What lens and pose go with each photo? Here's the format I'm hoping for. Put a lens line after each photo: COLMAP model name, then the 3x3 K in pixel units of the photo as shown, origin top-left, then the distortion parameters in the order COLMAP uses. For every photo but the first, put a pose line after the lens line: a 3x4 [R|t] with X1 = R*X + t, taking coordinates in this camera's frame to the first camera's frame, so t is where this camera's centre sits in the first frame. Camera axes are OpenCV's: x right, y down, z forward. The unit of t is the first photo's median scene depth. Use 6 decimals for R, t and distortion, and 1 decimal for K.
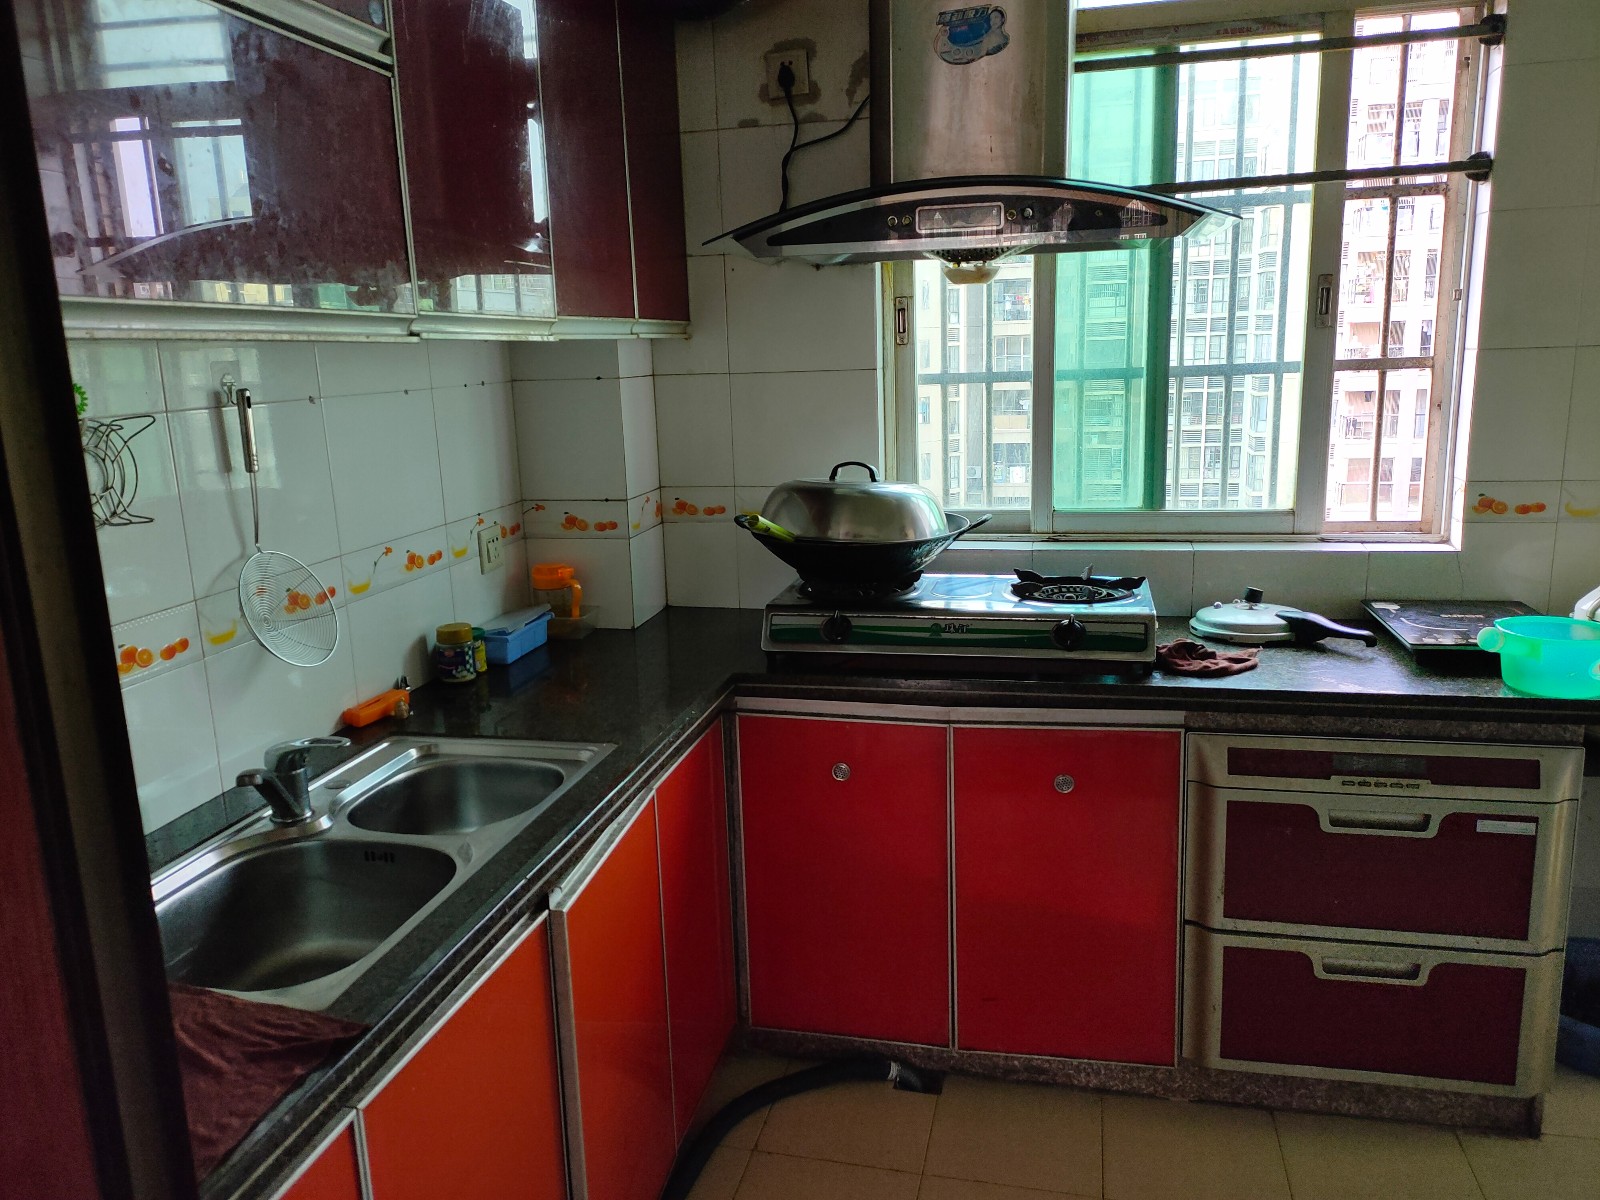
lens RADIAL K [[1196.0, 0, 804.8], [0, 1196.0, 603.0], [0, 0, 1]] dist [0.008518, 0.001760]
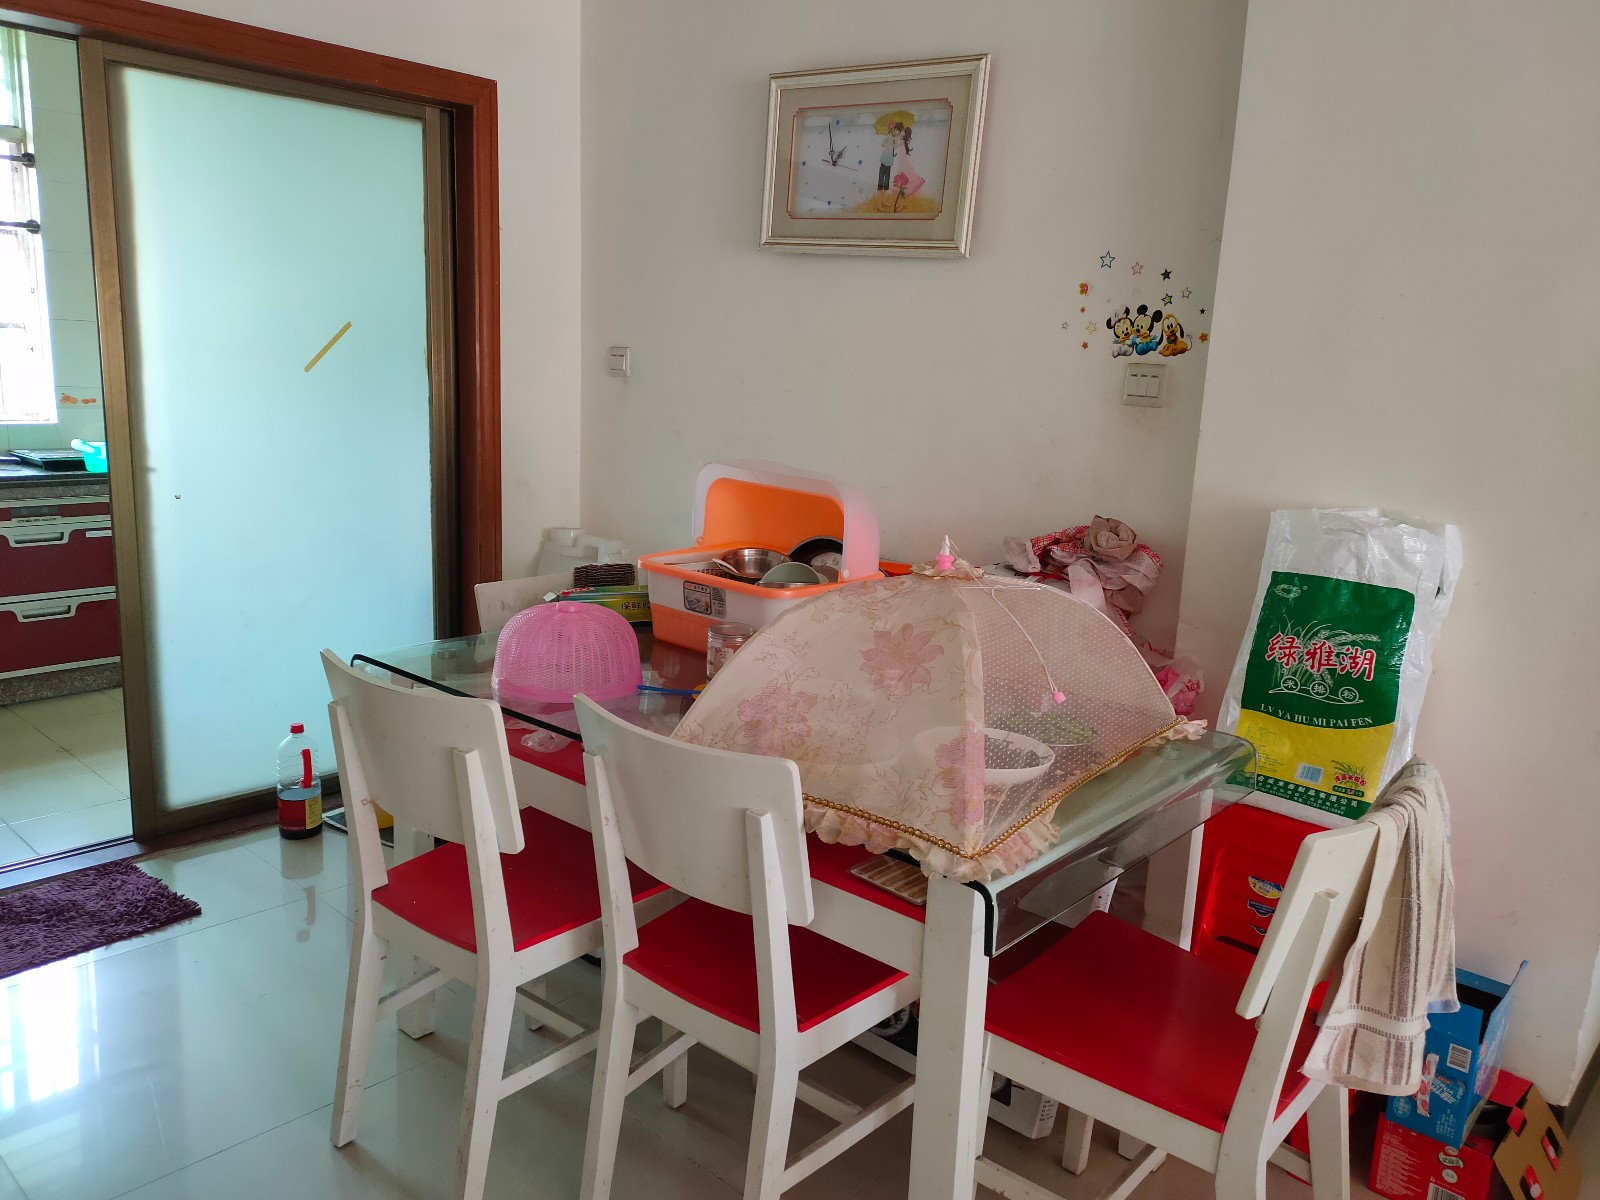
lens RADIAL K [[1196.0, 0, 804.0], [0, 1196.0, 598.5], [0, 0, 1]] dist [0.008518, 0.001760]
pose [[0.494207, -0.120734, 0.860920, -0.674630], [0.129349, 0.989498, 0.064513, 0.315203], [-0.859668, 0.079476, 0.504633, -1.193422]]
